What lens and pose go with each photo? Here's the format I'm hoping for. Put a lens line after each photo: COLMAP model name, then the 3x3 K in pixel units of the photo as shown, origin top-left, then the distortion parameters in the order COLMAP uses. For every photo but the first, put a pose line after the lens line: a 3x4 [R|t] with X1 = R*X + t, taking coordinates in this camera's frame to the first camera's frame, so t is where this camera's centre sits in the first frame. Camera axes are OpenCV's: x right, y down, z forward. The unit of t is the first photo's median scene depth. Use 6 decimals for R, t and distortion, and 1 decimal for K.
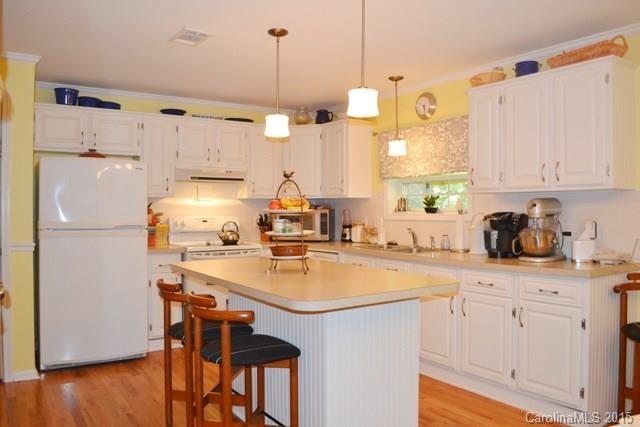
lens RADIAL K [[513.5, 0, 318.7], [0, 513.5, 211.7], [0, 0, 1]] dist [-0.074205, -0.000237]
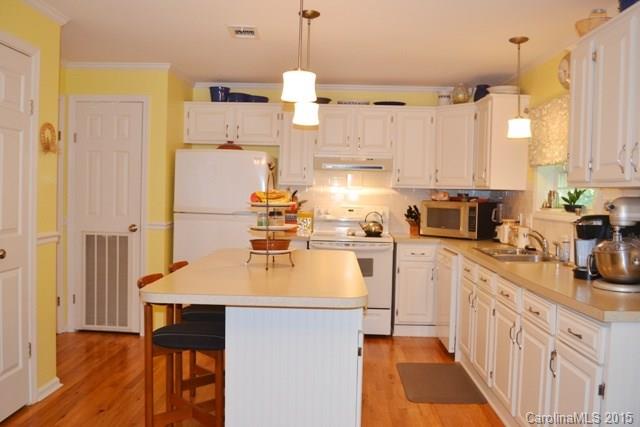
lens RADIAL K [[549.4, 0, 319.5], [0, 549.4, 216.4], [0, 0, 1]] dist [-0.071159, -0.013292]
pose [[0.812796, 0.047045, -0.580646, 0.420666], [-0.026817, 0.998699, 0.043377, -0.017215], [0.581931, -0.019685, 0.813000, 0.144365]]
